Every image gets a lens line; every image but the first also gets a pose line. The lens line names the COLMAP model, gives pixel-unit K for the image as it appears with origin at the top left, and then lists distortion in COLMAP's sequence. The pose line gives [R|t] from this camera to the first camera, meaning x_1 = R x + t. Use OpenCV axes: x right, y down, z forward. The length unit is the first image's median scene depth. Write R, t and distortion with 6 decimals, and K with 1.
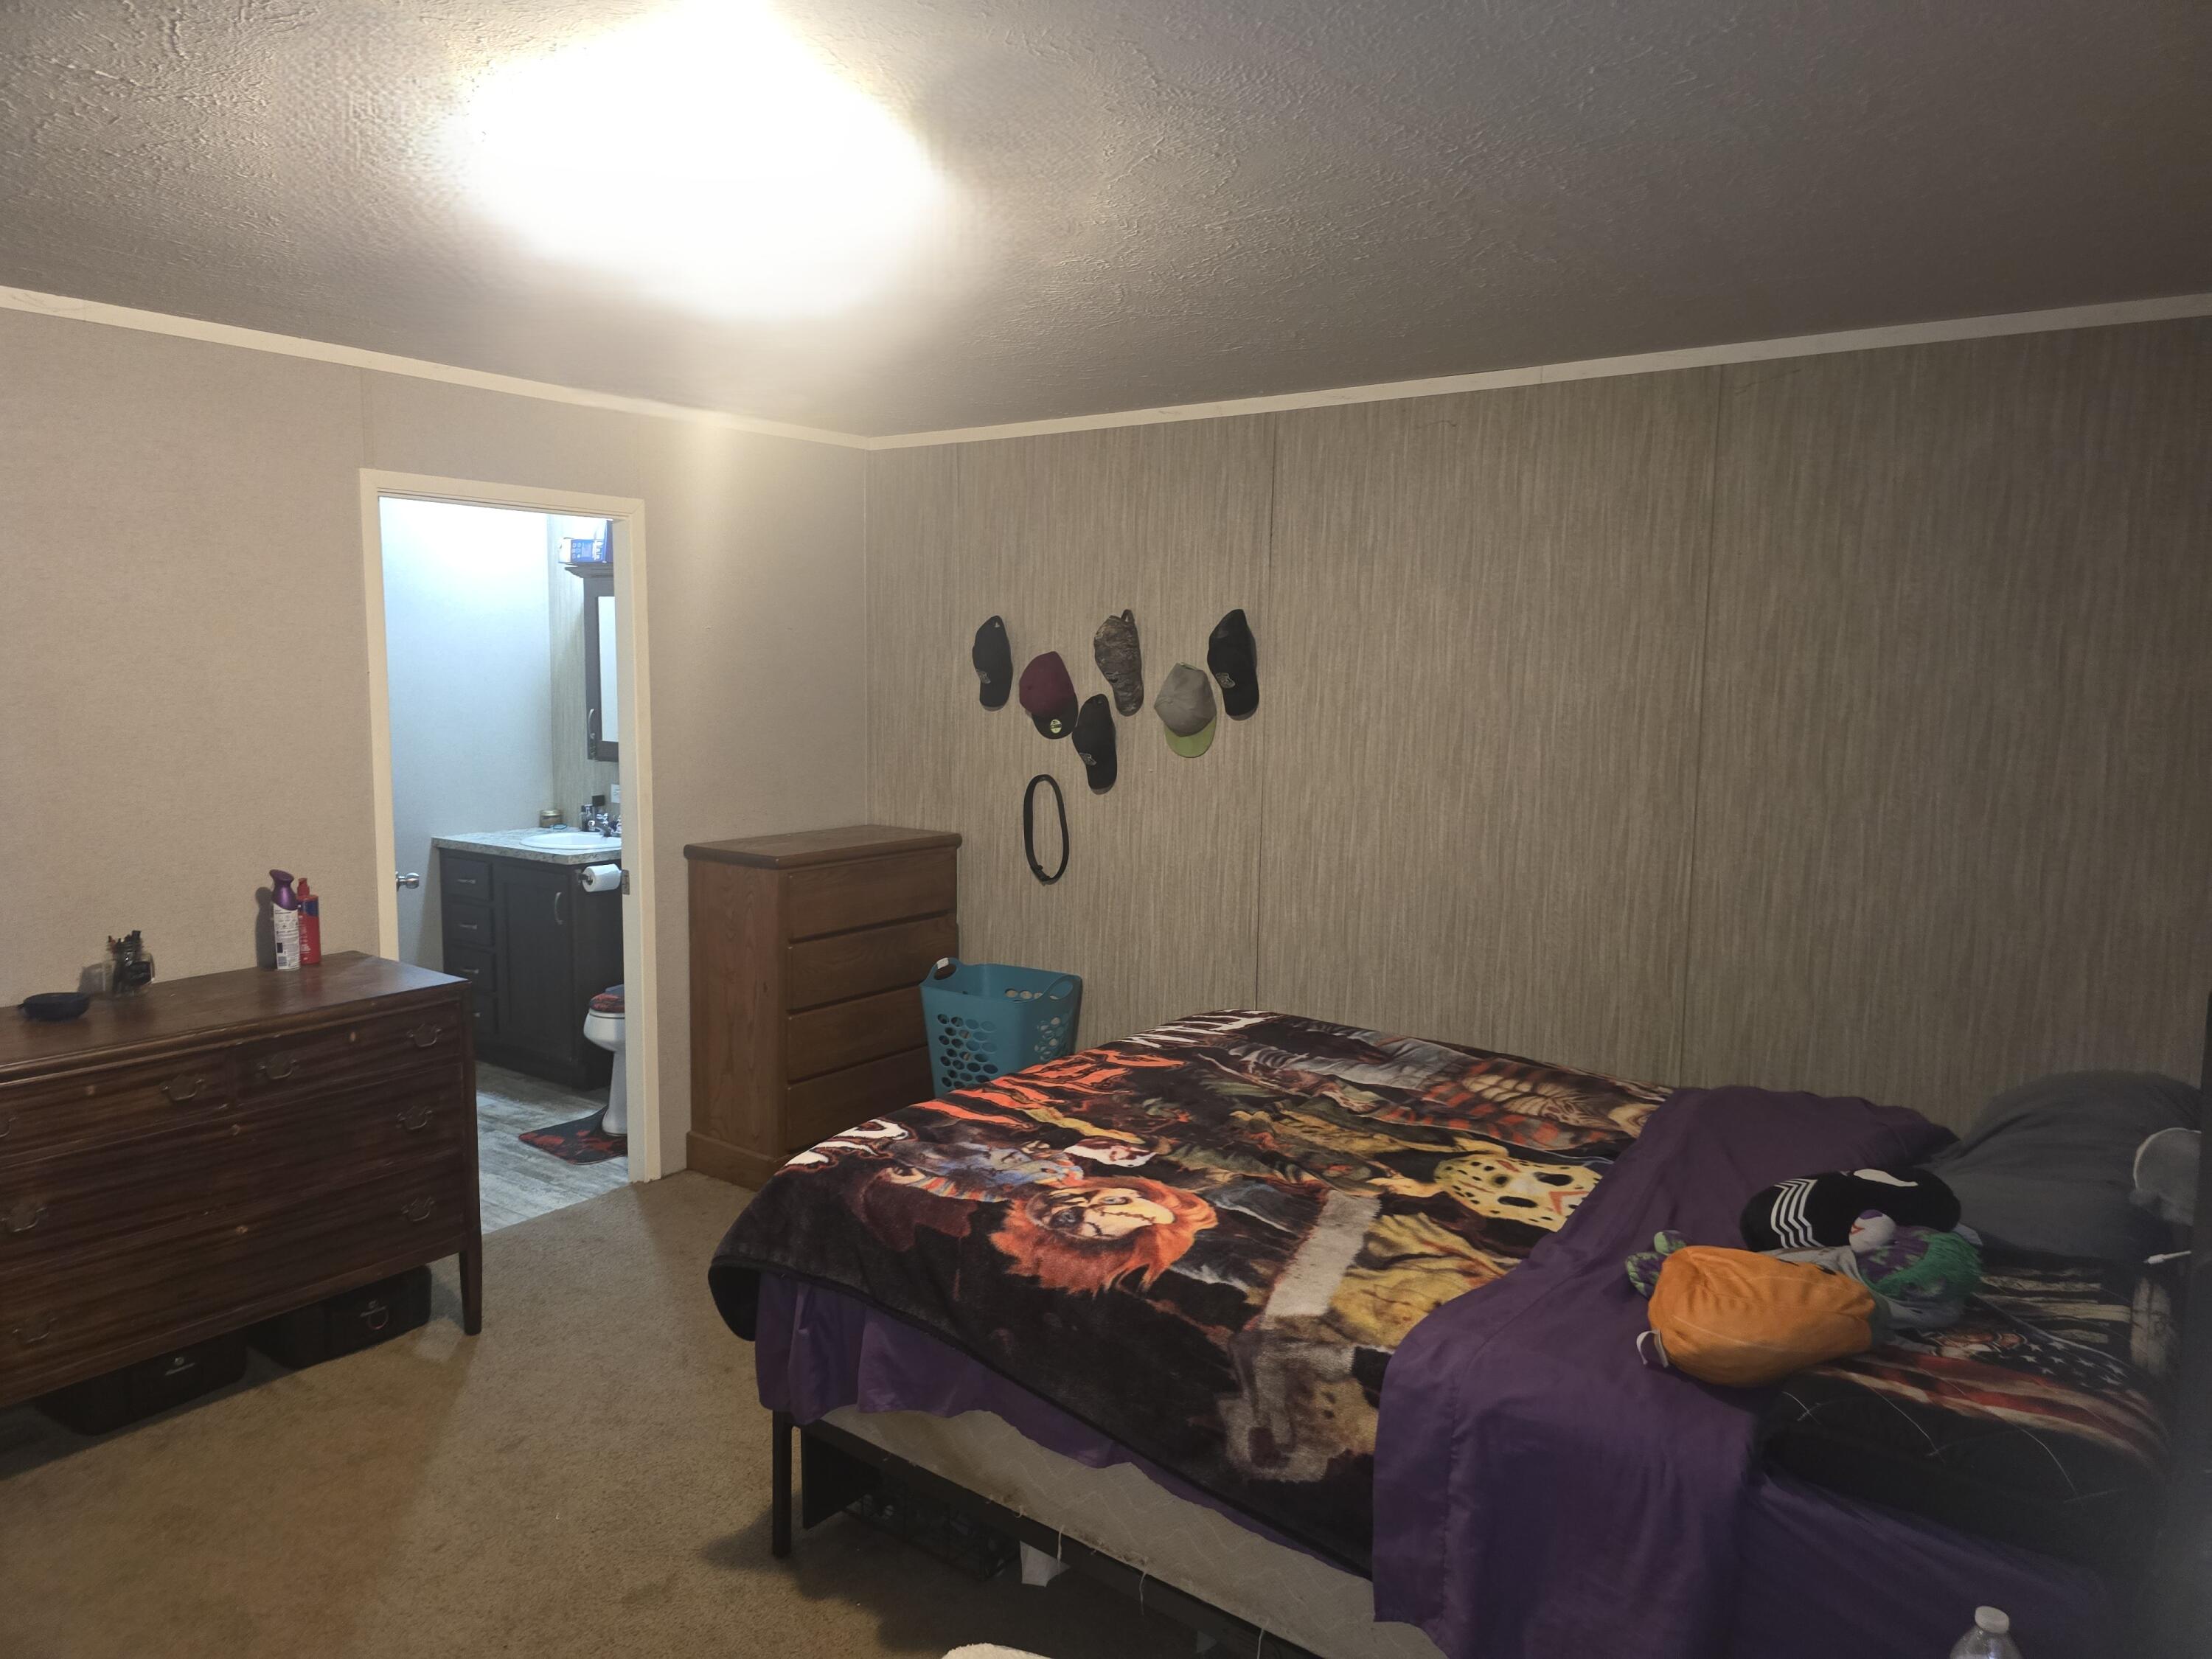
lens RADIAL K [[1475.5, 0, 1093.0], [0, 1475.5, 801.6], [0, 0, 1]] dist [0.079417, -0.086793]
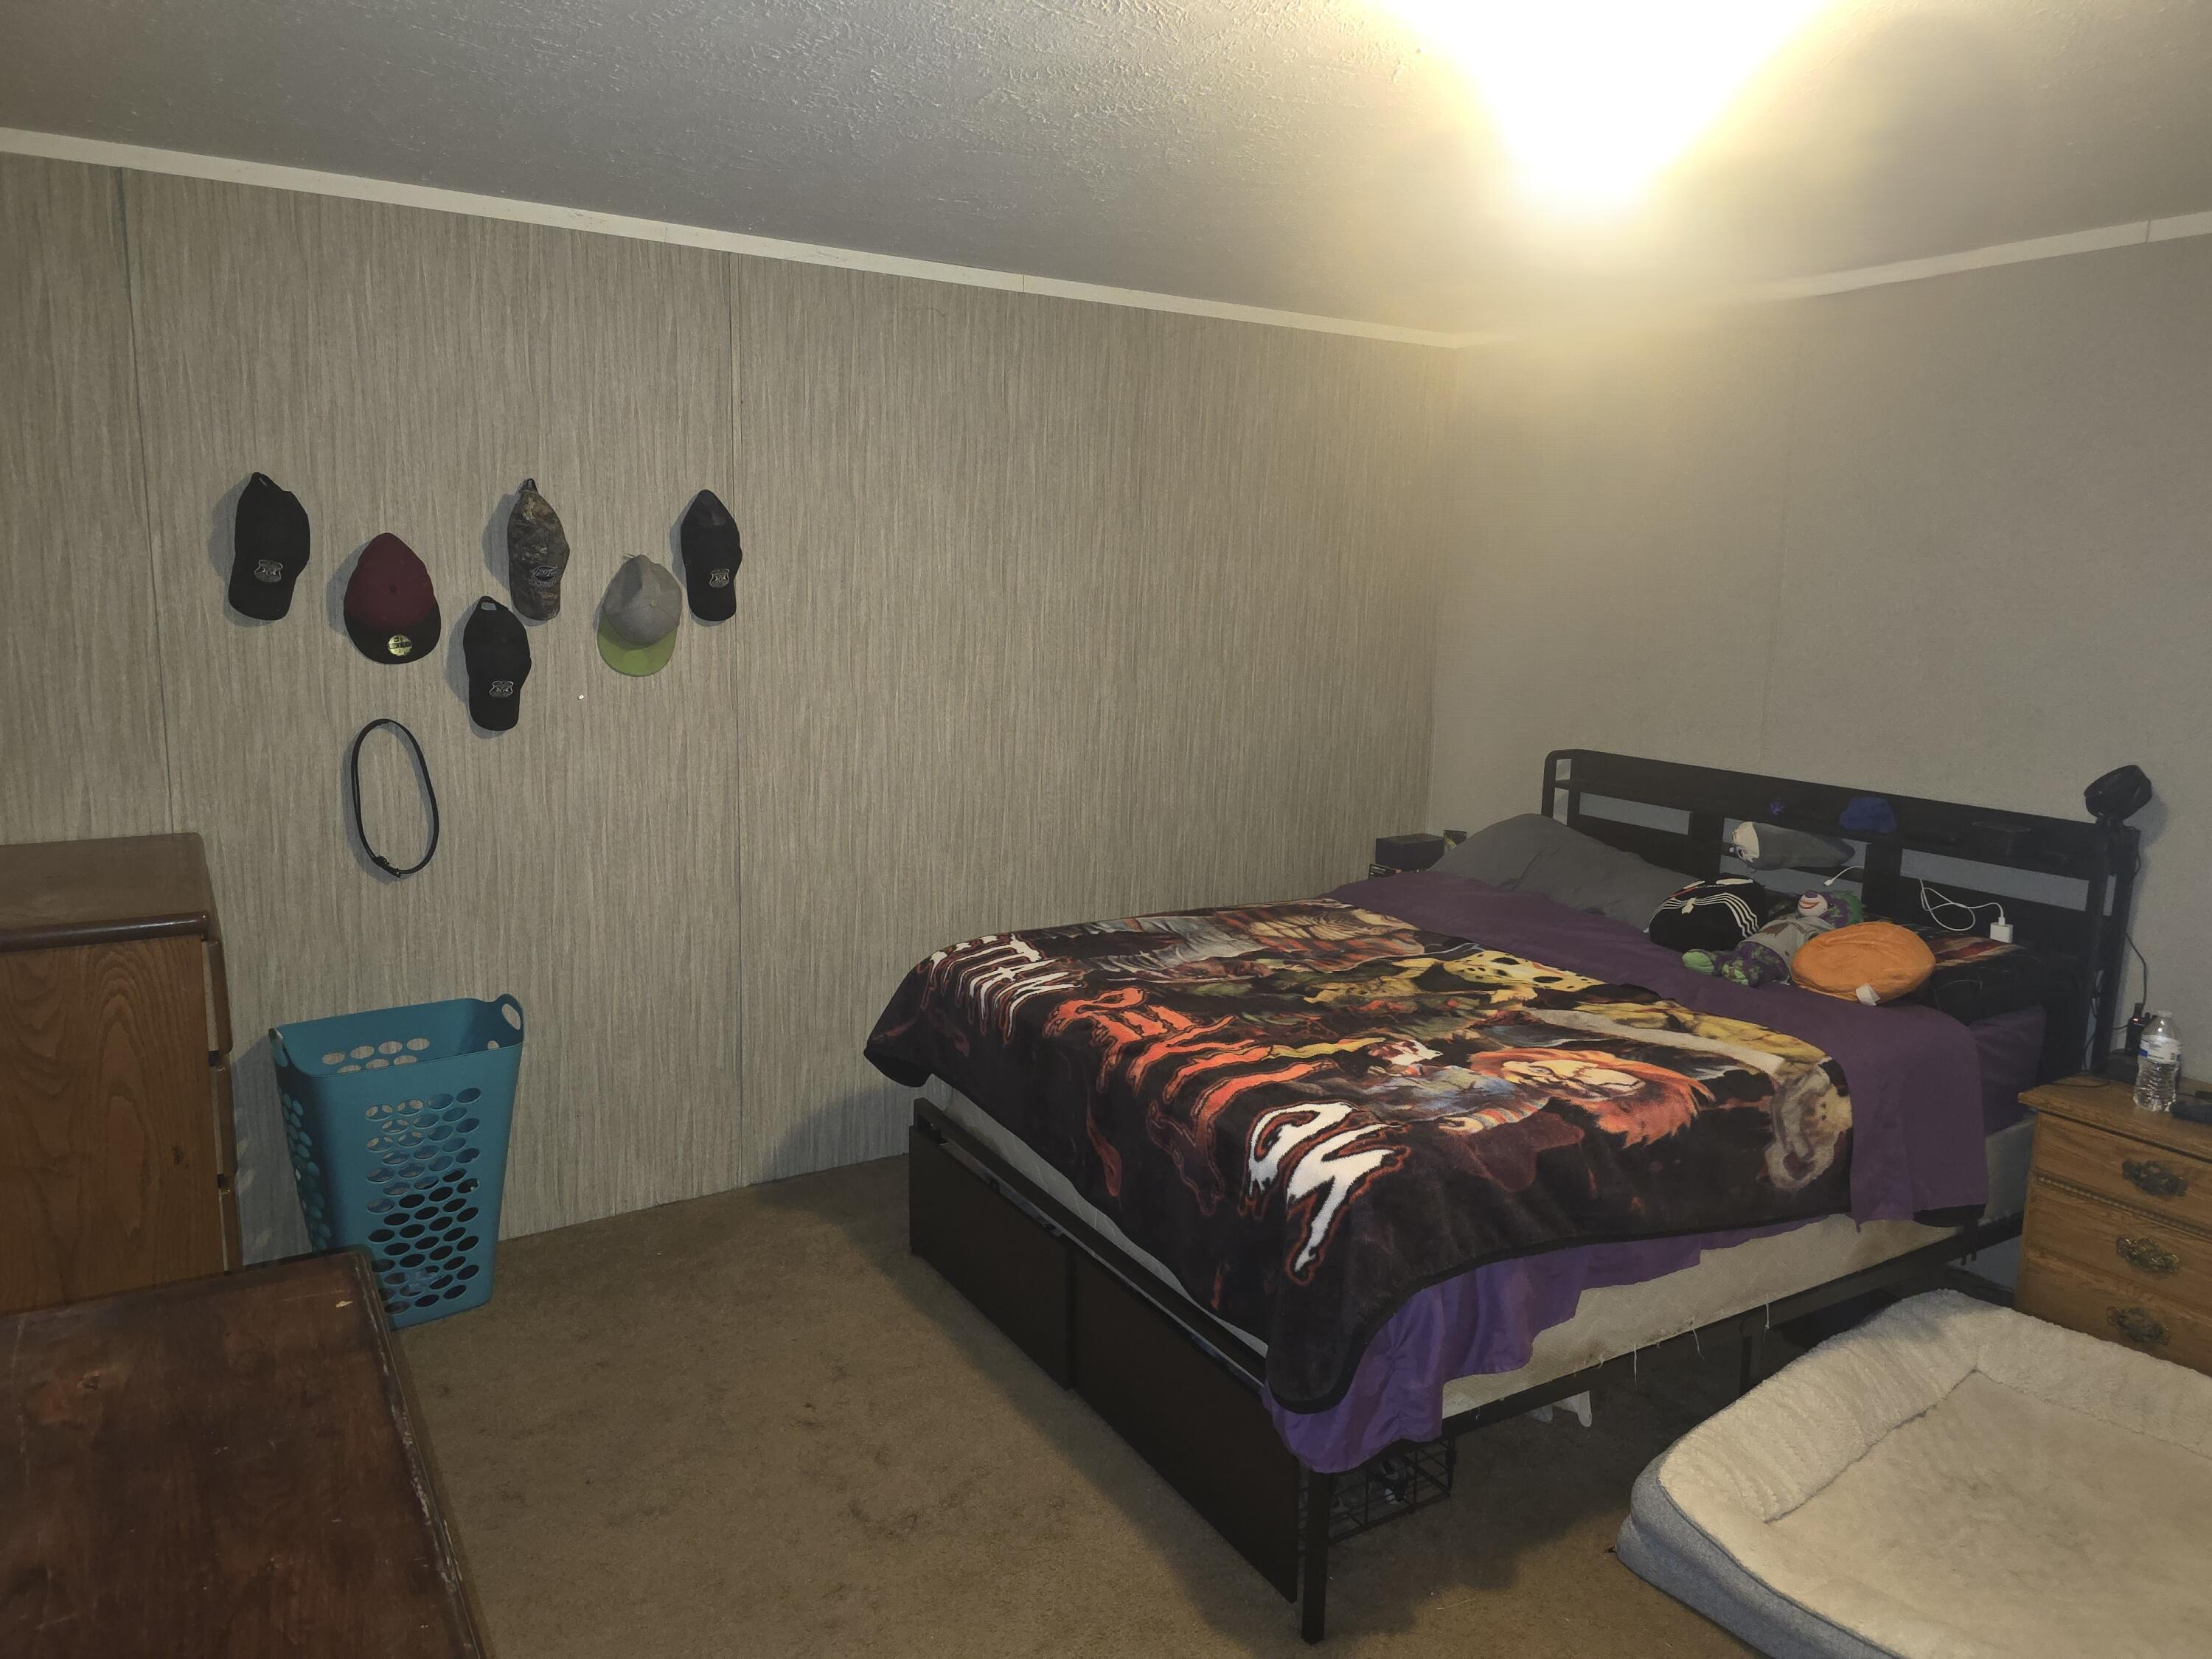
lens RADIAL K [[1475.5, 0, 1093.0], [0, 1475.5, 801.6], [0, 0, 1]] dist [0.079417, -0.086793]
pose [[0.369980, -0.146970, 0.917341, -0.664553], [0.072419, 0.988966, 0.129237, -0.055972], [-0.926213, 0.018618, 0.376541, 0.546611]]
